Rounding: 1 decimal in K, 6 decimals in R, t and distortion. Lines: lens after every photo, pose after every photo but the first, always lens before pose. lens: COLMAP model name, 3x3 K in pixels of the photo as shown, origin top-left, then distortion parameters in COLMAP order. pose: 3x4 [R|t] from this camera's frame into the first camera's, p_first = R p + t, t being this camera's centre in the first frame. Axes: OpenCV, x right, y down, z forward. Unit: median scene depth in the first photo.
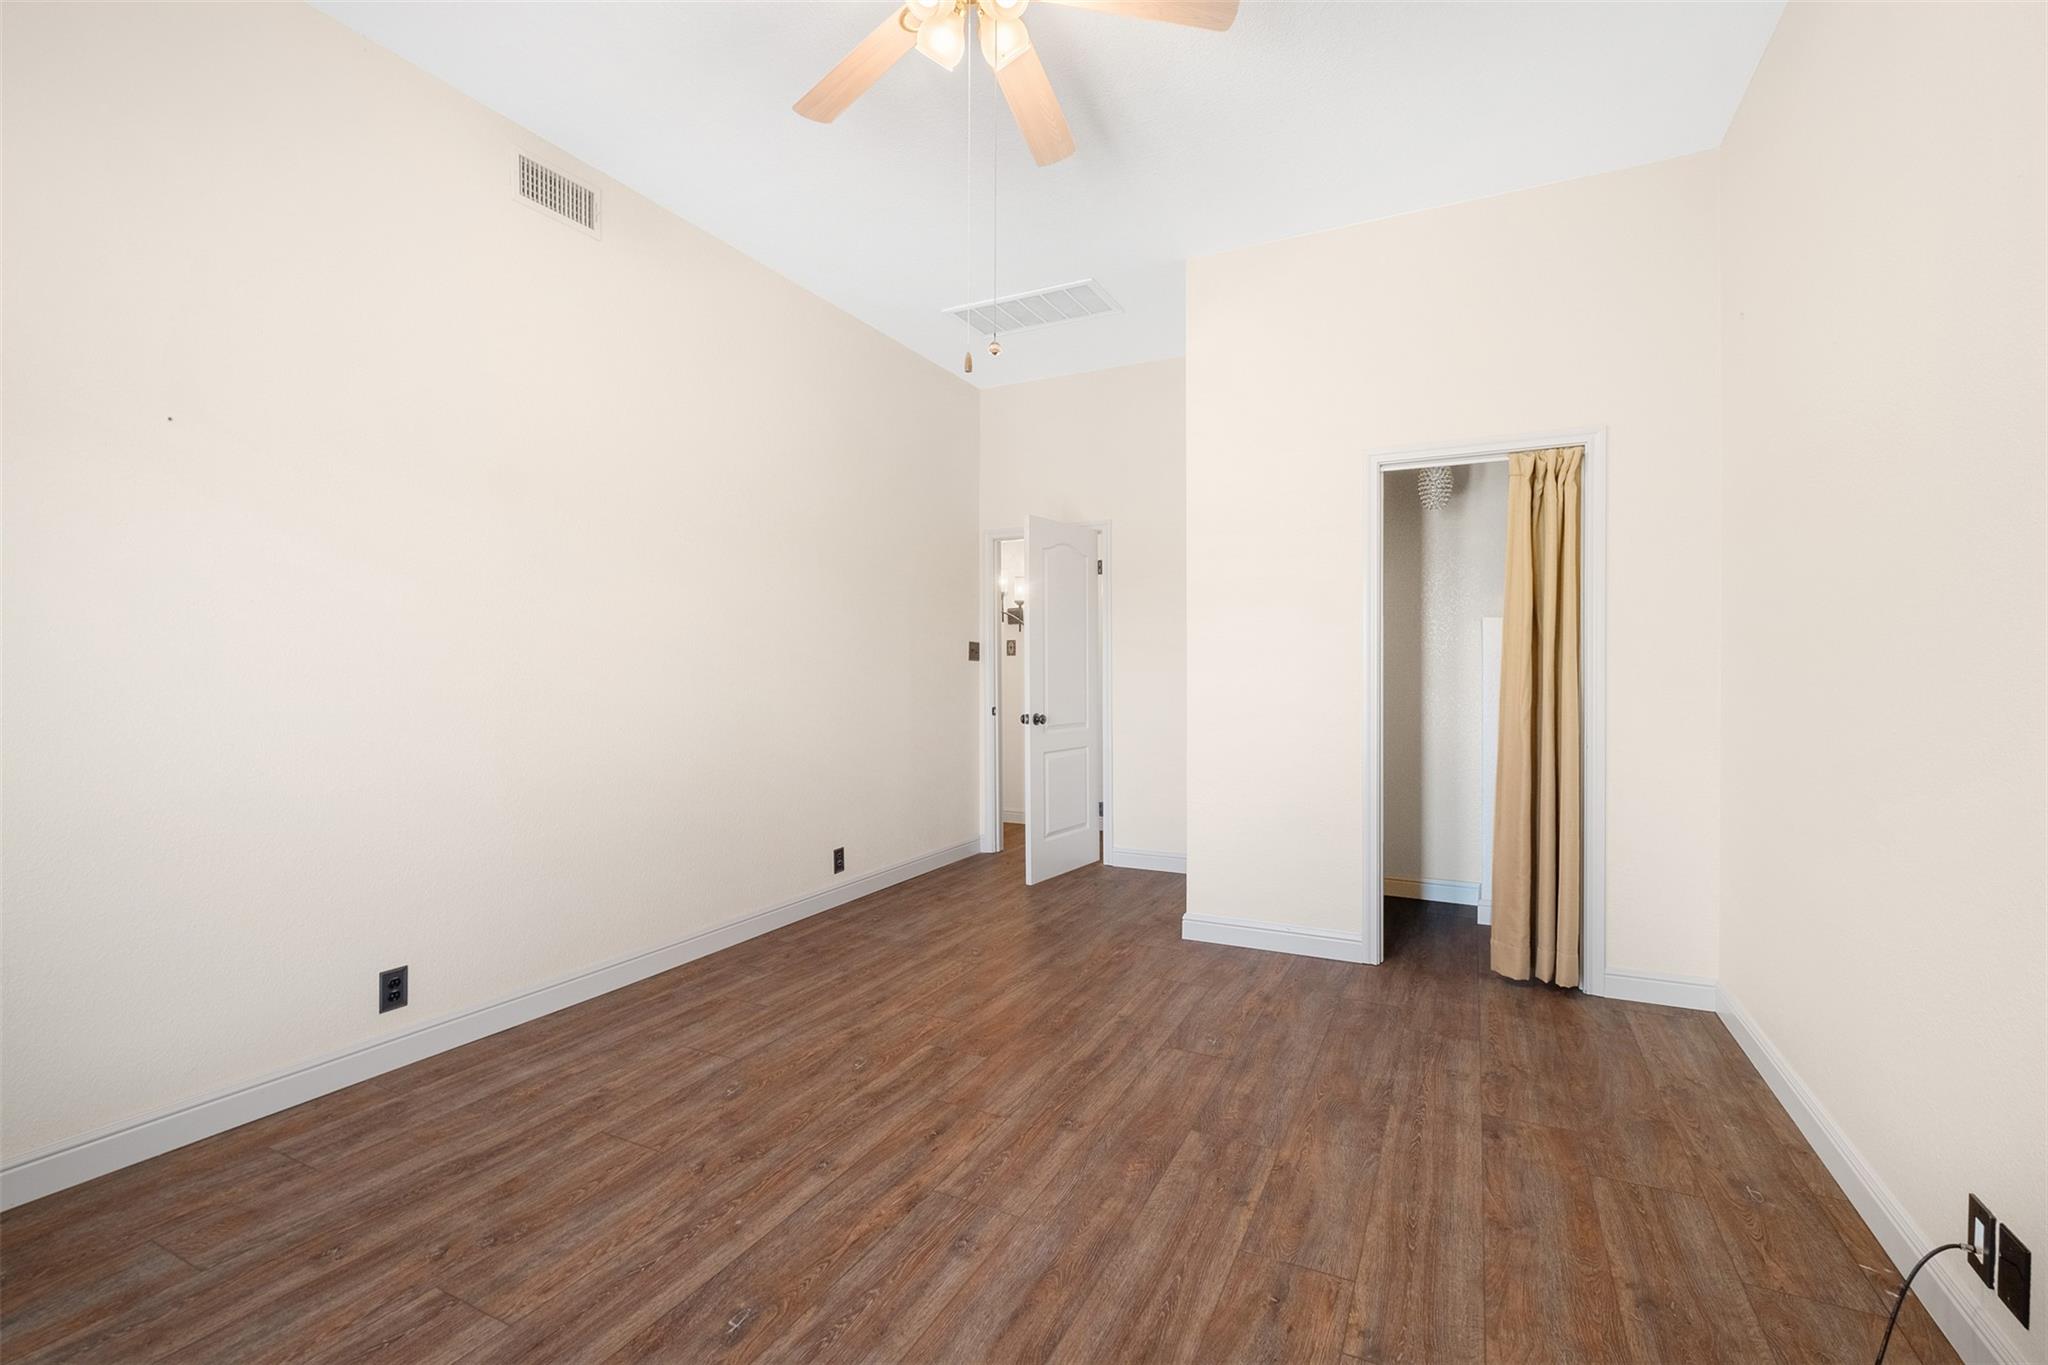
lens RADIAL K [[896.1, 0, 1023.7], [0, 896.1, 679.5], [0, 0, 1]] dist [-0.003006, -0.000439]
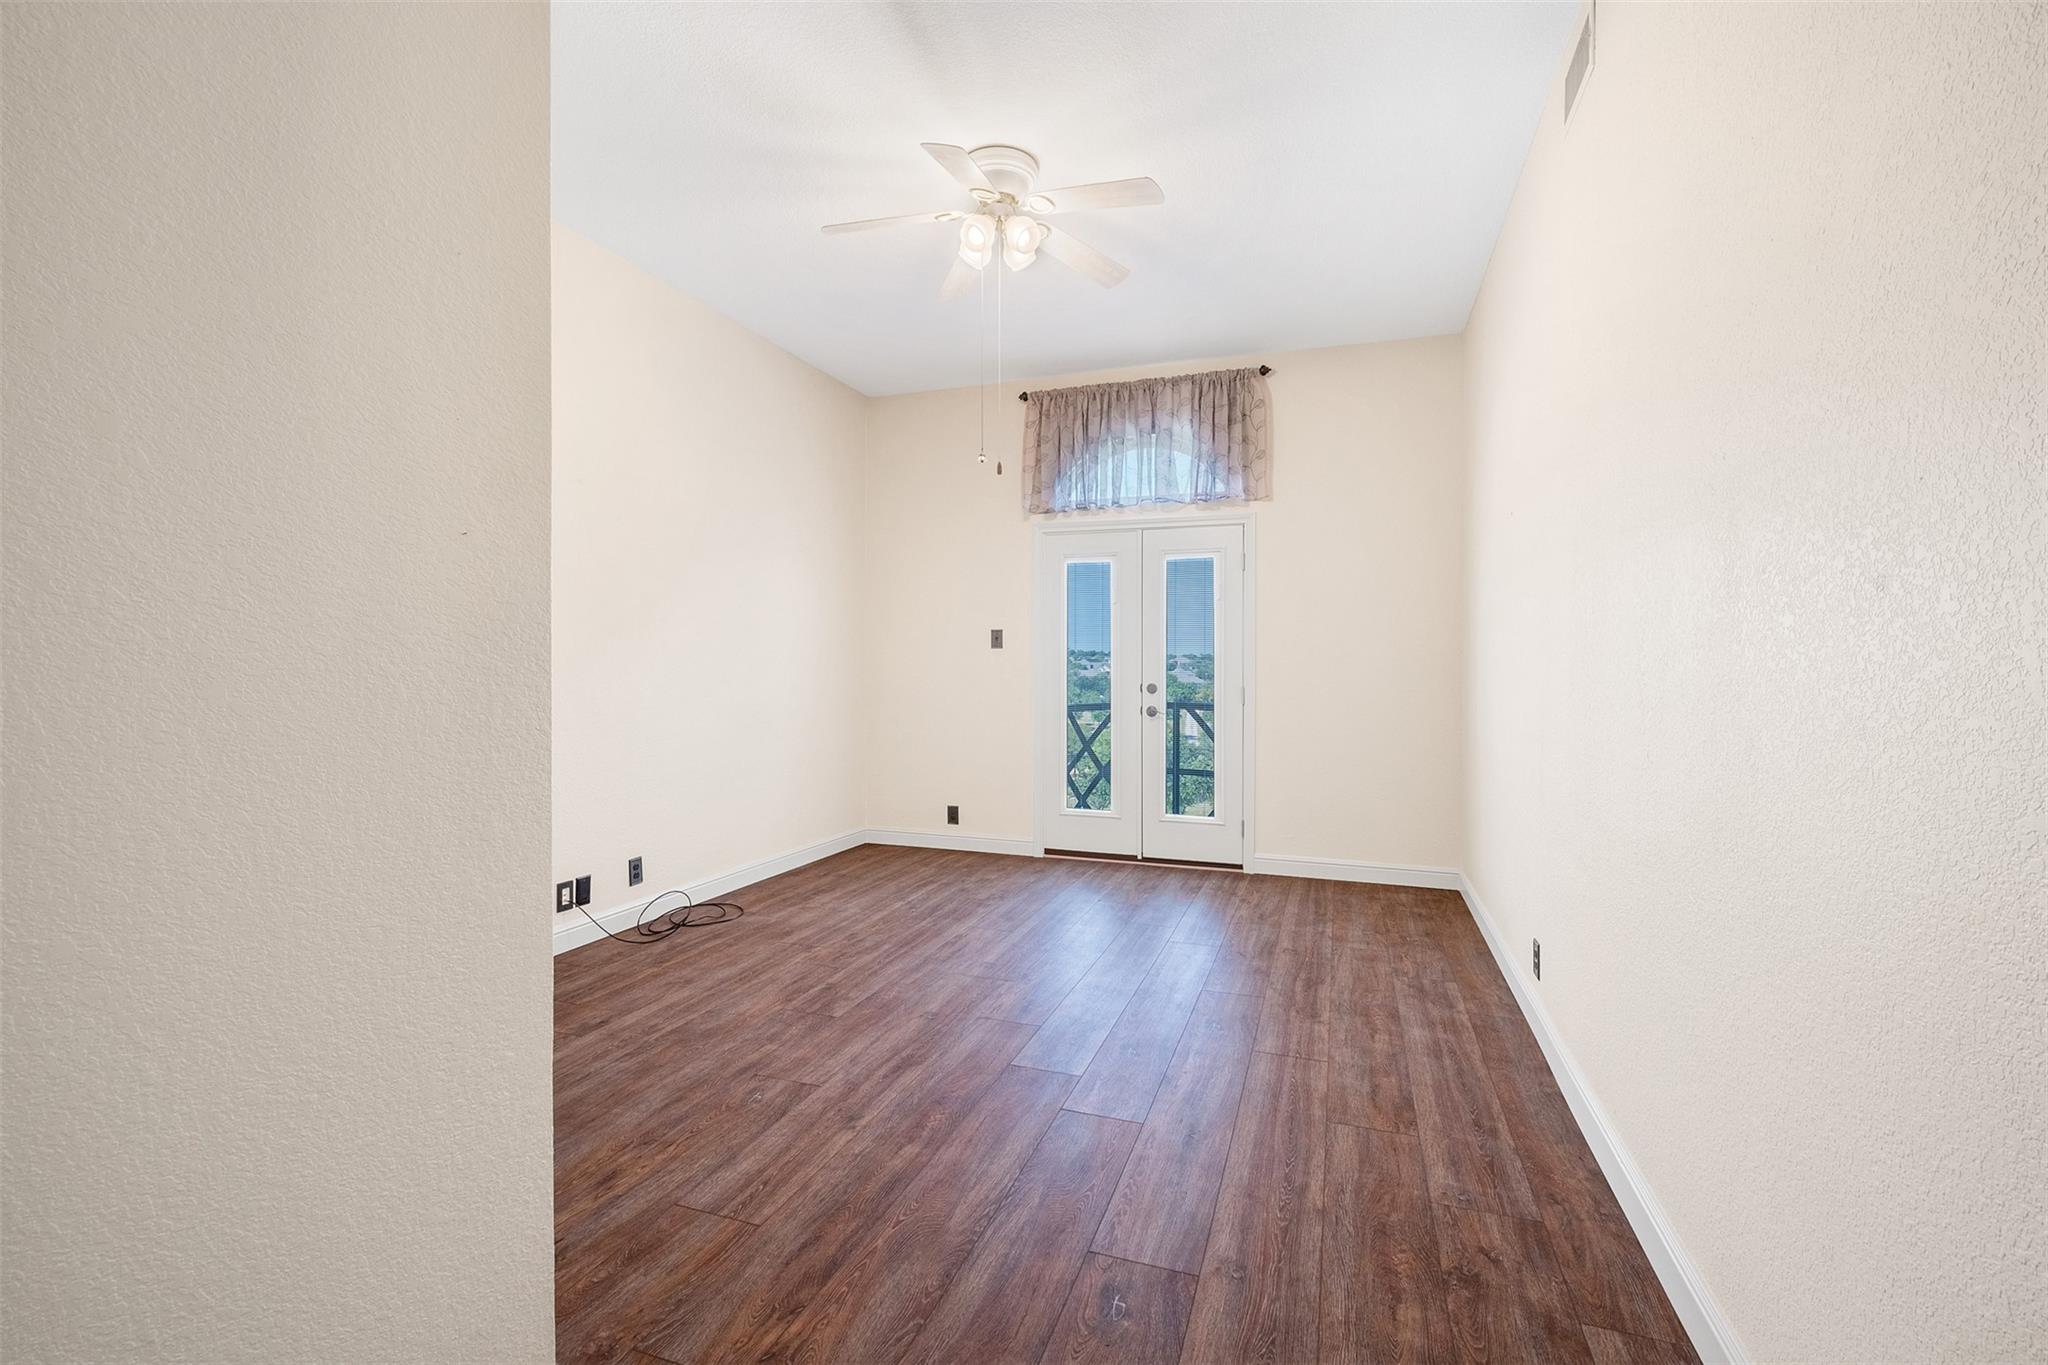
lens RADIAL K [[896.1, 0, 1024.5], [0, 896.1, 676.5], [0, 0, 1]] dist [-0.003006, -0.000439]
pose [[-0.992257, -0.007071, -0.123999, 0.072357], [-0.009291, 0.999807, 0.017335, -0.019477], [0.123853, 0.018352, -0.992131, 2.082745]]
